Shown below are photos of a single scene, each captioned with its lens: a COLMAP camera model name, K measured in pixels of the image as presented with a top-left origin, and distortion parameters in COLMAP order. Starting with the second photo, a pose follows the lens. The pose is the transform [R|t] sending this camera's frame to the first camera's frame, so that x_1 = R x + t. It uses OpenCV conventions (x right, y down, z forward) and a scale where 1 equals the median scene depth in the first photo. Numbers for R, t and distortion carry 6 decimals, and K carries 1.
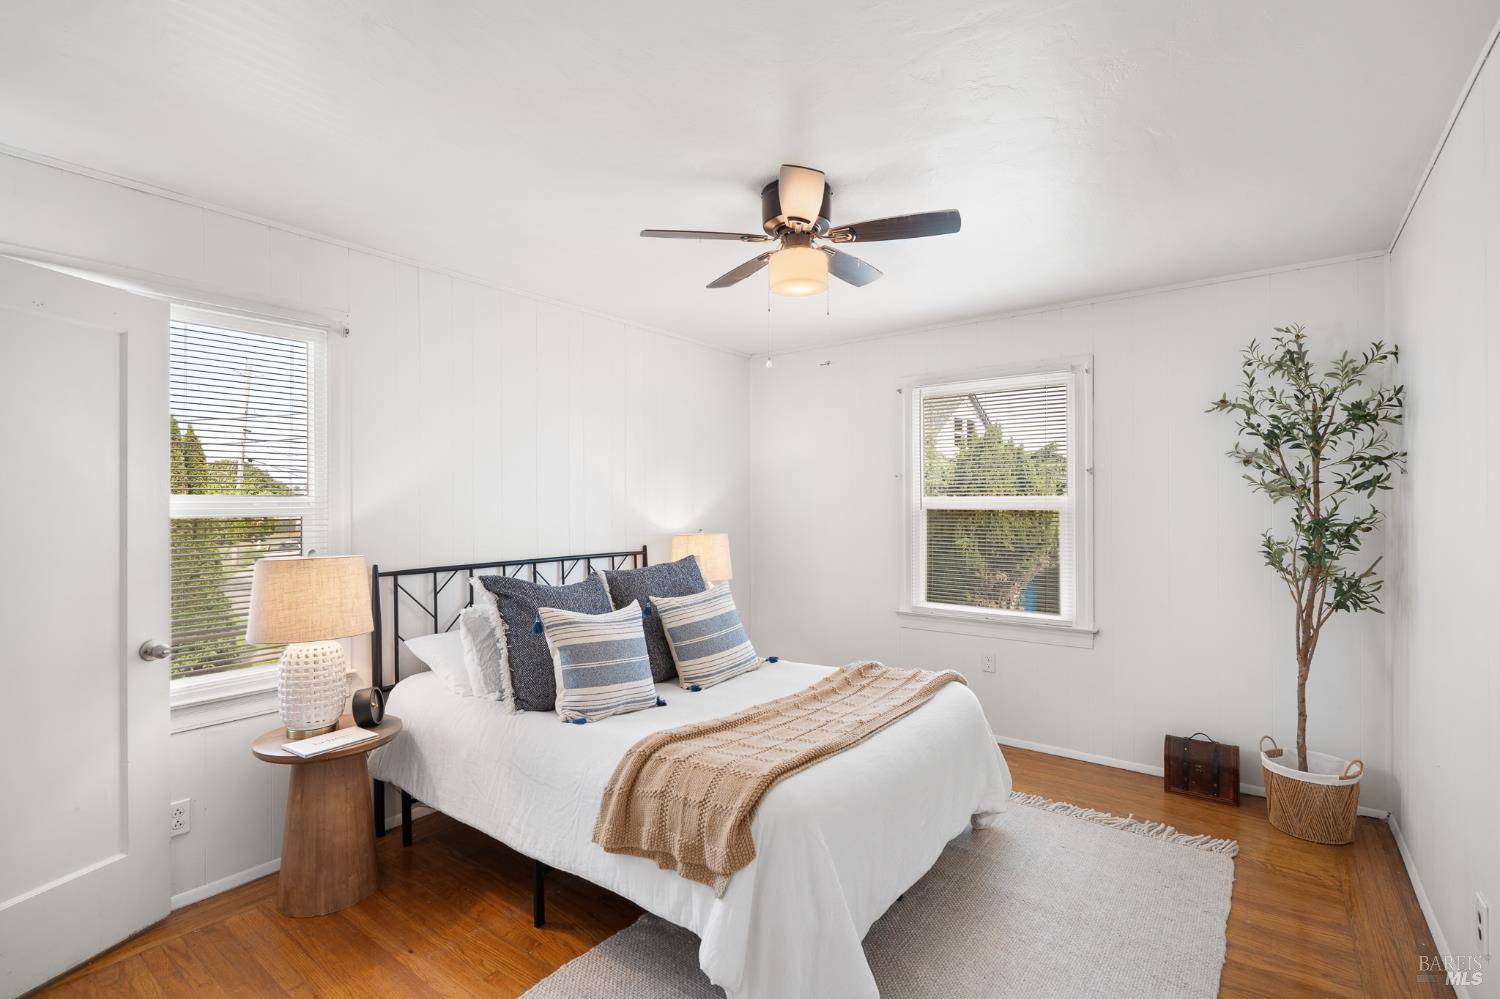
lens RADIAL K [[693.8, 0, 736.9], [0, 693.8, 489.7], [0, 0, 1]] dist [-0.006387, 0.002745]
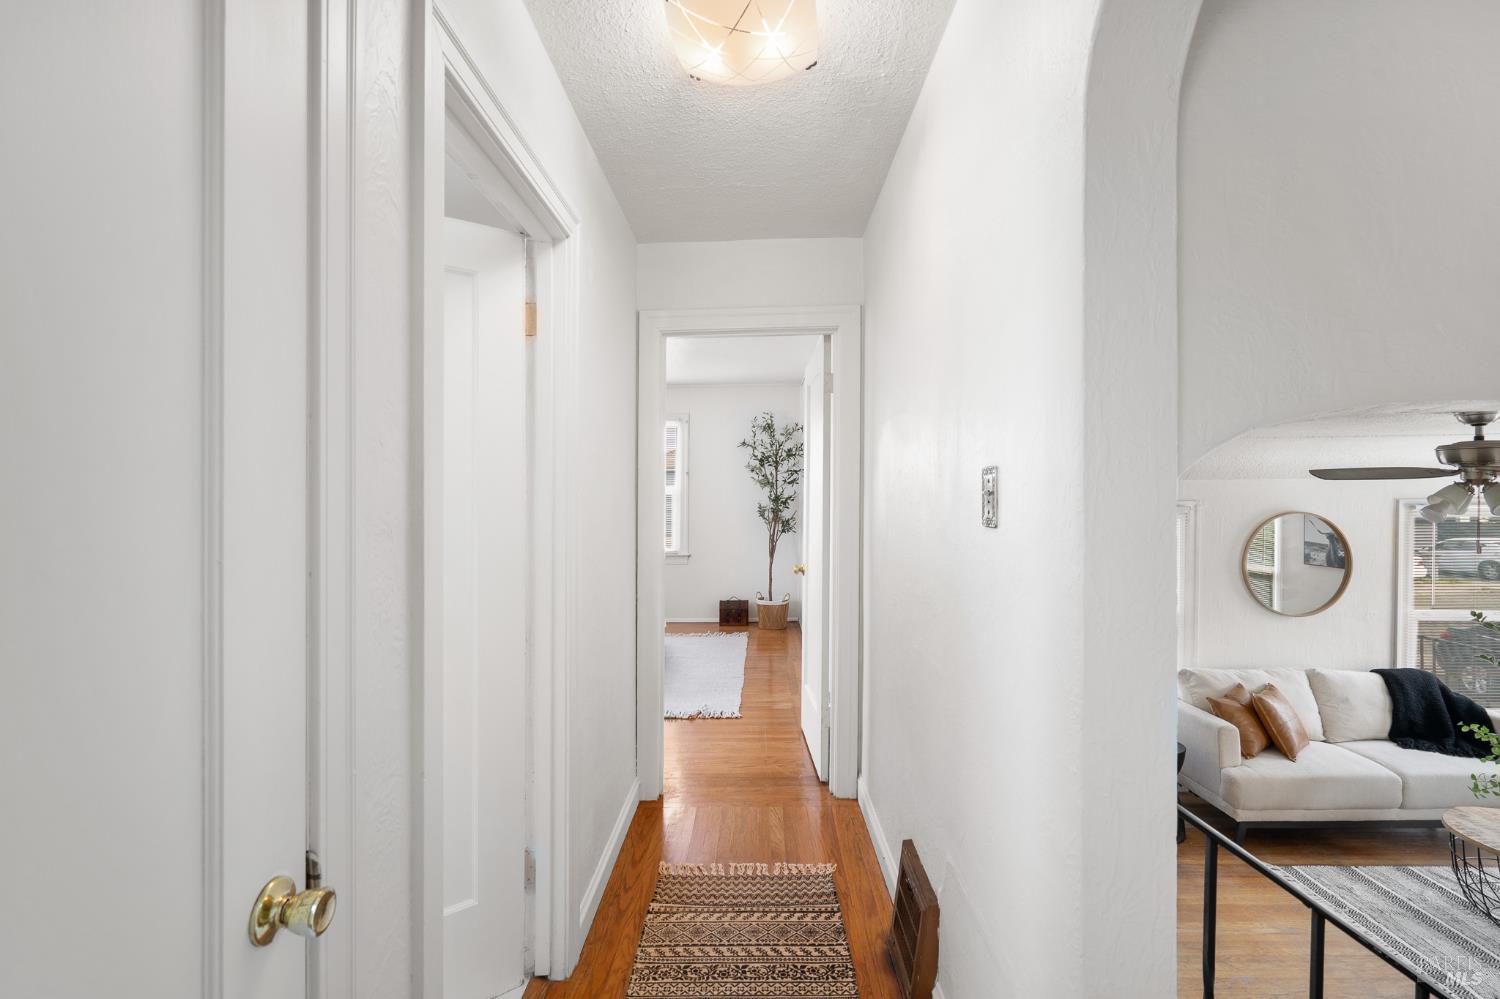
lens RADIAL K [[693.8, 0, 749.0], [0, 693.8, 504.8], [0, 0, 1]] dist [-0.006387, 0.002745]
pose [[0.801793, -0.010443, 0.597510, -0.649717], [-0.010584, 0.999442, 0.031671, -0.002039], [-0.597508, -0.031718, 0.801235, -0.840085]]
